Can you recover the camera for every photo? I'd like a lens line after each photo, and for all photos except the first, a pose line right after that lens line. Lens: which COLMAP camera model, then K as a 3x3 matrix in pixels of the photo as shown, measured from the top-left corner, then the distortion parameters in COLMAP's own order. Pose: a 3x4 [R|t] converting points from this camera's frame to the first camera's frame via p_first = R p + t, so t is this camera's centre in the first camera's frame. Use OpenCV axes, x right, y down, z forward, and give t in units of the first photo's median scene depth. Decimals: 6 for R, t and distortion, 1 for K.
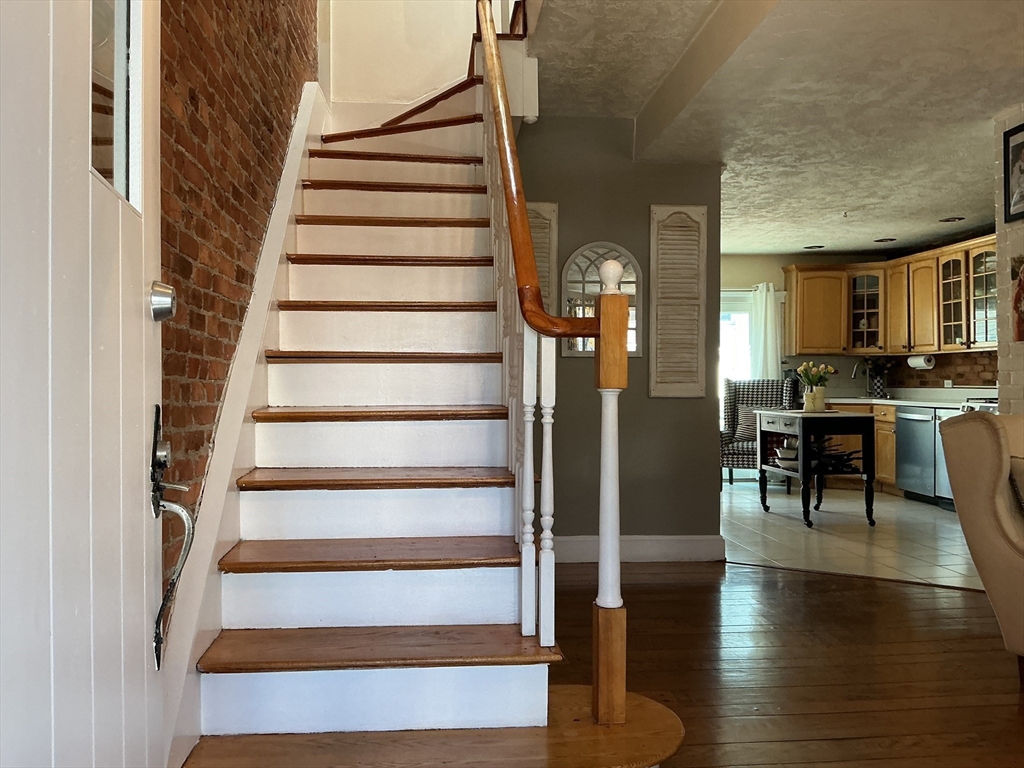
lens RADIAL K [[857.2, 0, 508.2], [0, 857.2, 388.1], [0, 0, 1]] dist [0.039348, -0.104651]
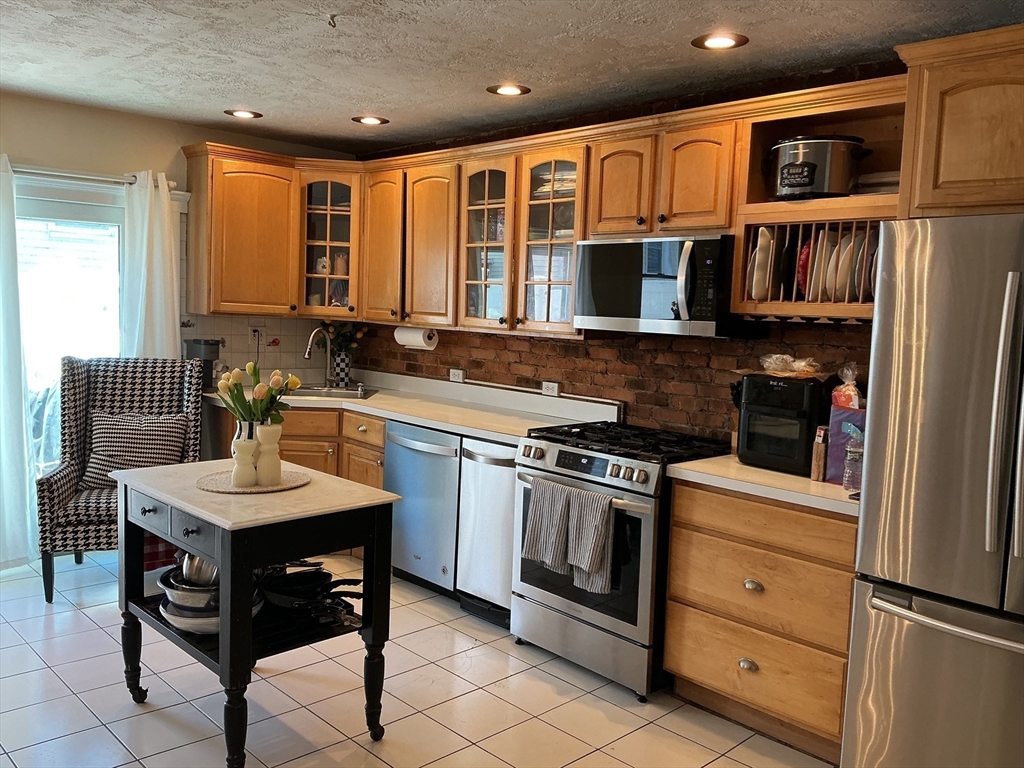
lens RADIAL K [[857.2, 0, 513.4], [0, 857.2, 392.0], [0, 0, 1]] dist [0.039348, -0.104651]
pose [[0.782475, -0.023611, 0.622235, 0.158306], [-0.041828, 0.995031, 0.090358, -0.050650], [-0.621276, -0.096730, 0.777599, 0.490415]]
